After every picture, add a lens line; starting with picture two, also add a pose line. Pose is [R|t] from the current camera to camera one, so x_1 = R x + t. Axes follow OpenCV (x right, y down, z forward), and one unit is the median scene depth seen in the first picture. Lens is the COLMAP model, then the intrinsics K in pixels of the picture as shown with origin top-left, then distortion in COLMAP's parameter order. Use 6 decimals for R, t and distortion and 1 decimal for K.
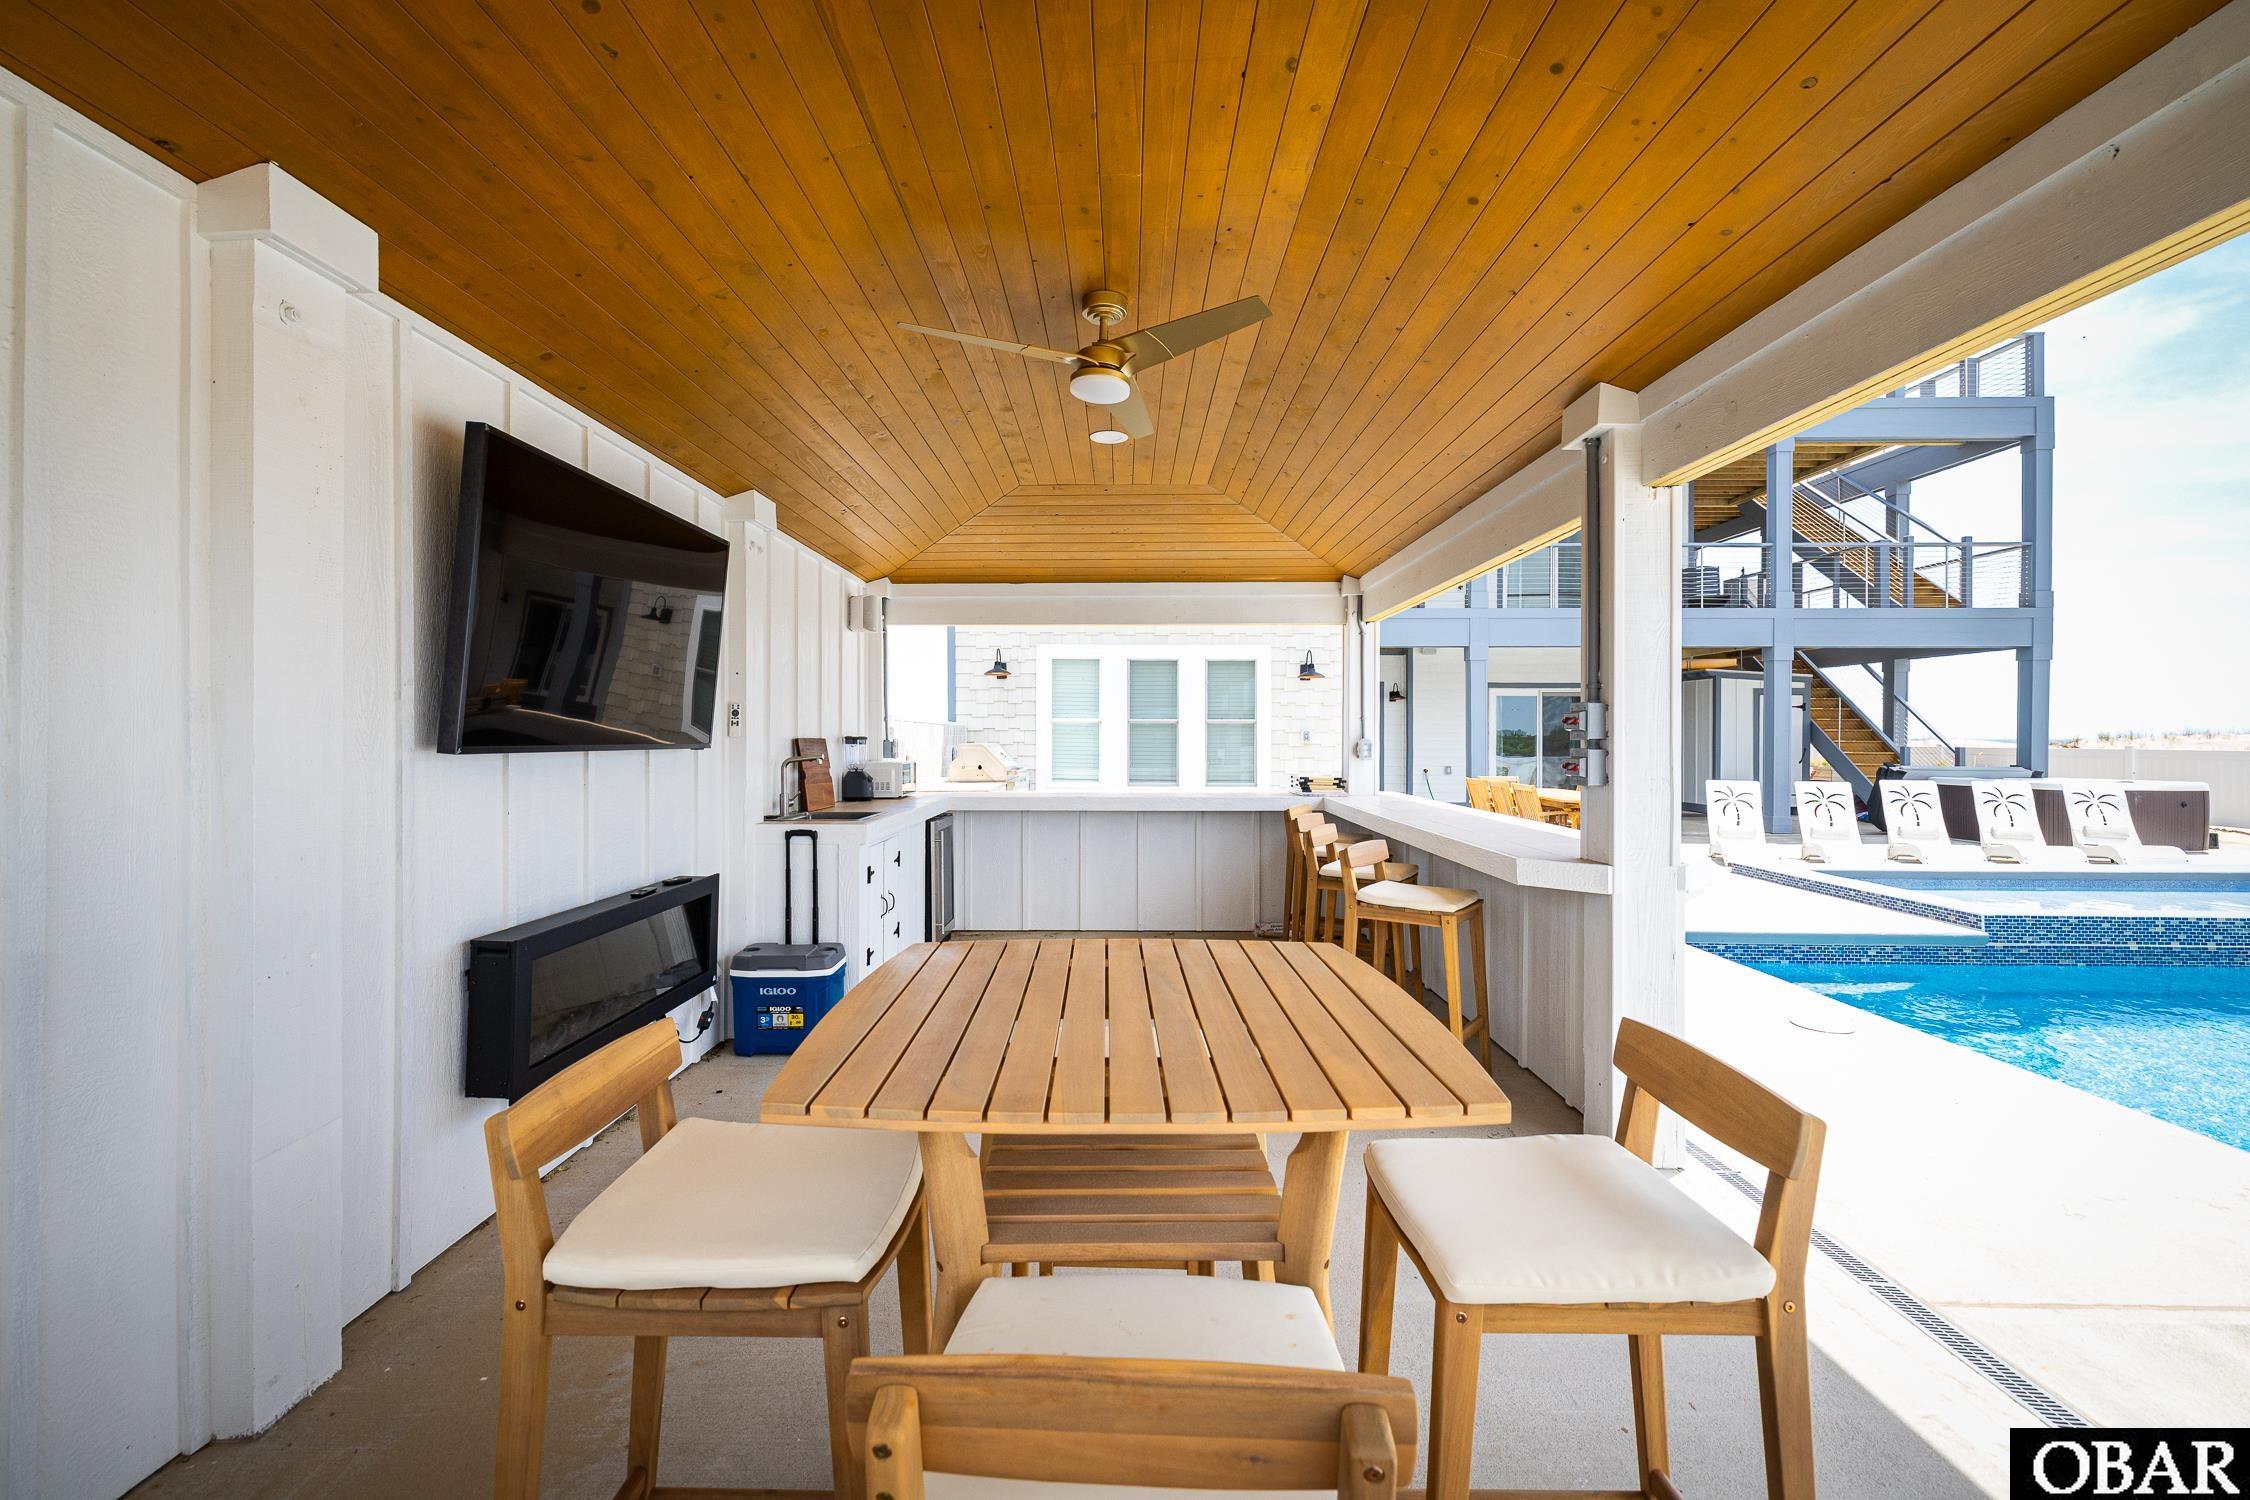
lens RADIAL K [[955.0, 0, 1115.9], [0, 955.0, 712.9], [0, 0, 1]] dist [0.012660, 0.000197]
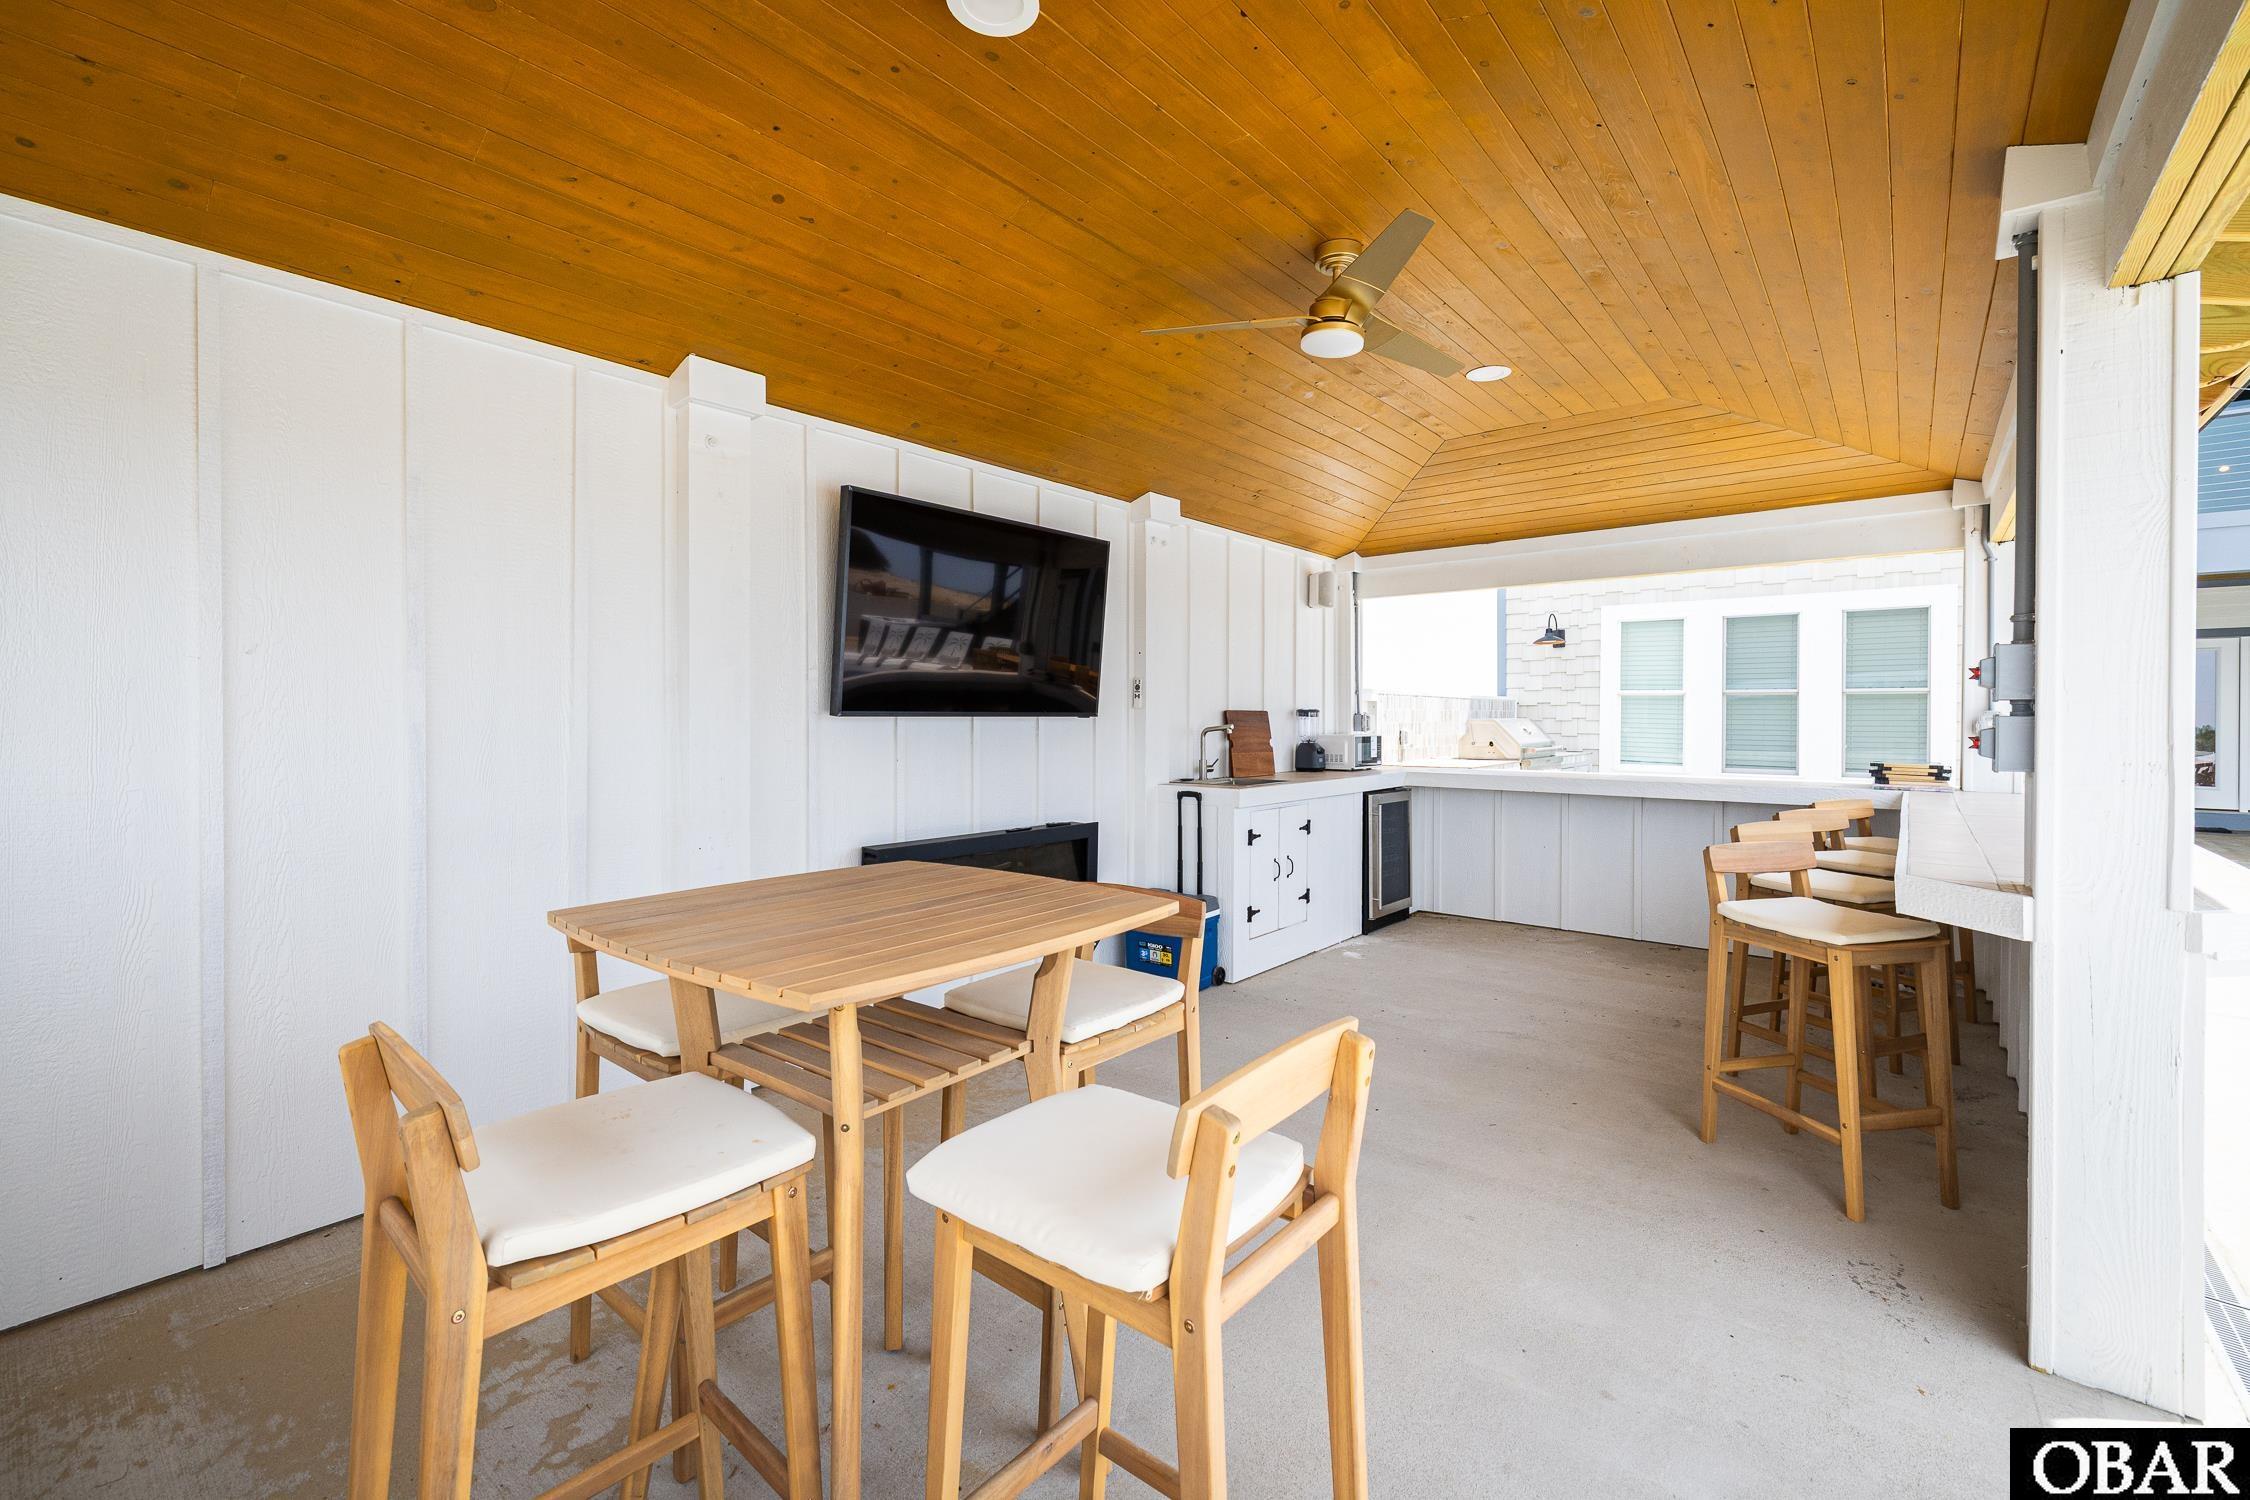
lens RADIAL K [[959.3, 0, 1099.7], [0, 959.3, 692.4], [0, 0, 1]] dist [0.014406, 0.000364]
pose [[0.773923, -0.013203, -0.633142, 0.212429], [0.013705, 0.999898, -0.004099, 0.007606], [0.633131, -0.005505, 0.774025, 0.050124]]
